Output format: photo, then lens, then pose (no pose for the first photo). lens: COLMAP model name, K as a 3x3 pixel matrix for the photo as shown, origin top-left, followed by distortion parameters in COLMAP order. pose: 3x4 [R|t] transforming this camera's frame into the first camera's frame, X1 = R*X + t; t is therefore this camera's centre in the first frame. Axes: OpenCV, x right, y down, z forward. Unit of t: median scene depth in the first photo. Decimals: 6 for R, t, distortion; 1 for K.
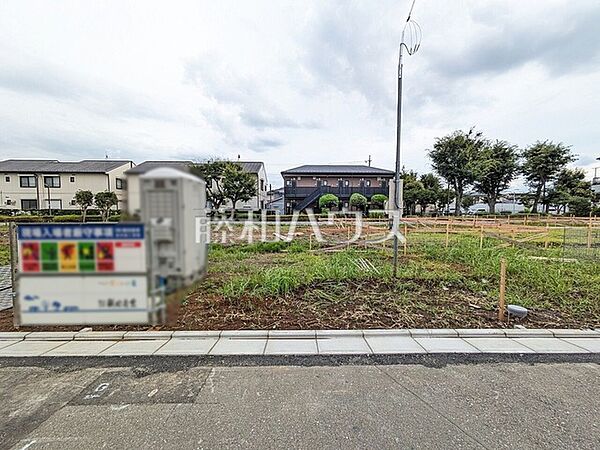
lens RADIAL K [[237.8, 0, 300.0], [0, 237.8, 225.0], [0, 0, 1]] dist [0.003057, 0.000711]
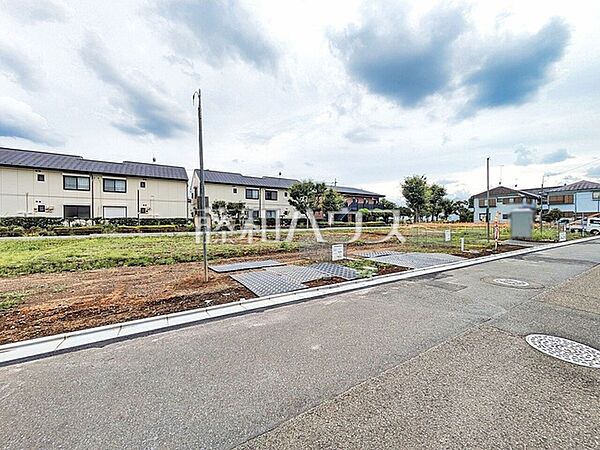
lens RADIAL K [[237.8, 0, 300.0], [0, 237.8, 225.0], [0, 0, 1]] dist [0.003057, 0.000711]
pose [[0.851390, -0.012845, 0.524376, -5.794448], [0.032961, 0.999035, -0.029044, 0.024835], [-0.523497, 0.042012, 0.850991, -0.310378]]
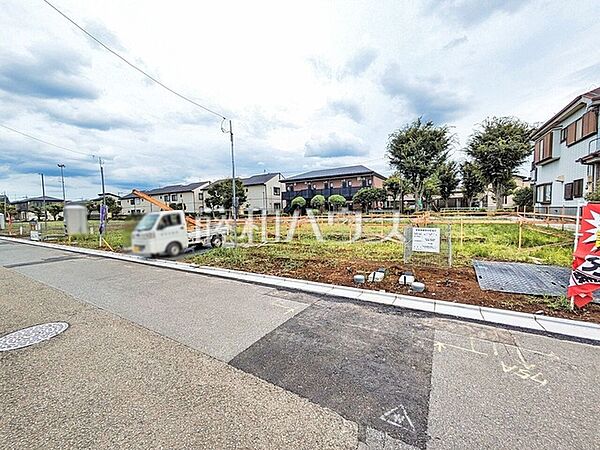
lens RADIAL K [[231.2, 0, 300.0], [0, 231.2, 225.0], [0, 0, 1]] dist [-0.022091, 0.000078]
pose [[0.862932, 0.009464, -0.505232, 4.187083], [-0.007668, 0.999955, 0.005634, 0.064927], [0.505263, -0.000988, 0.862965, -0.146004]]
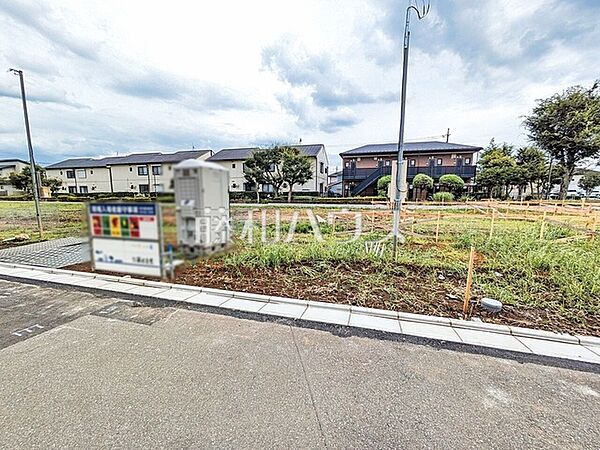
lens RADIAL K [[237.8, 0, 300.0], [0, 237.8, 225.0], [0, 0, 1]] dist [0.003057, 0.000711]
pose [[0.957799, 0.037294, -0.285009, 0.349117], [-0.016225, 0.996981, 0.075933, -0.001593], [0.286980, -0.068105, 0.955513, -0.043446]]
